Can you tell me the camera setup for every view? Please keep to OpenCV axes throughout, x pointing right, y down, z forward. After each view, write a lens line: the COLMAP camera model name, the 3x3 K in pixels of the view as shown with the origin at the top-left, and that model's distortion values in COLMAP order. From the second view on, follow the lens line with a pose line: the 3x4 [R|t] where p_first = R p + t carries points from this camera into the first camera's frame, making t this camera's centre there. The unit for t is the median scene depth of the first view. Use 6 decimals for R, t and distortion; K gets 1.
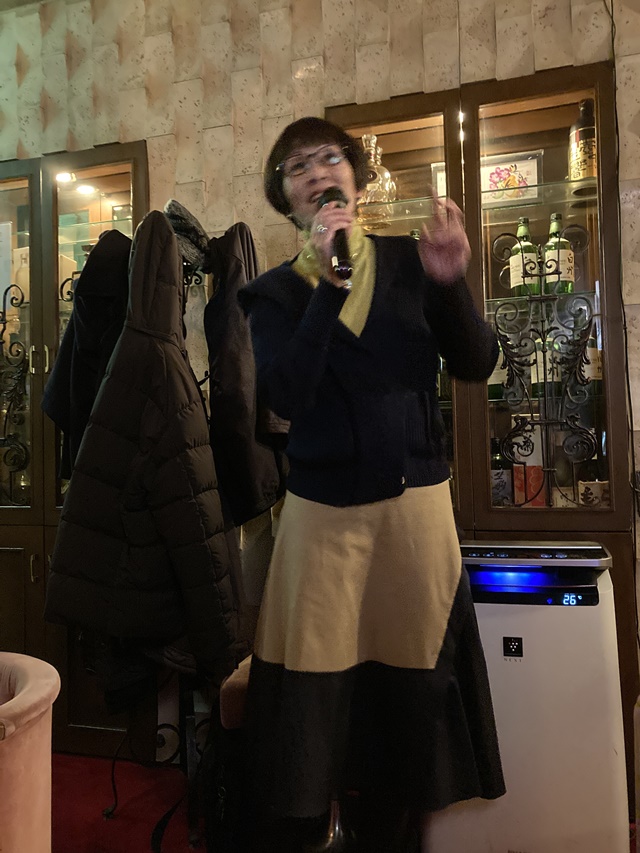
lens RADIAL K [[693.3, 0, 320.0], [0, 693.3, 426.5], [0, 0, 1]] dist [0.000645, -0.003101]
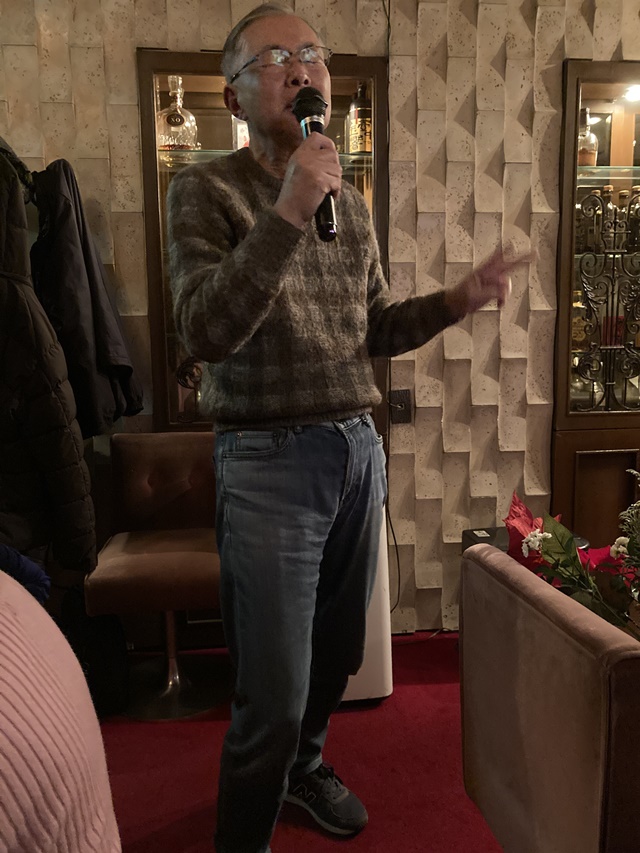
lens RADIAL K [[693.3, 0, 320.0], [0, 693.3, 426.5], [0, 0, 1]] dist [0.000645, -0.003101]
pose [[0.919826, -0.042537, 0.390013, -0.182810], [-0.021876, 0.986997, 0.159241, -0.071506], [-0.391716, -0.155006, 0.906936, -0.158703]]
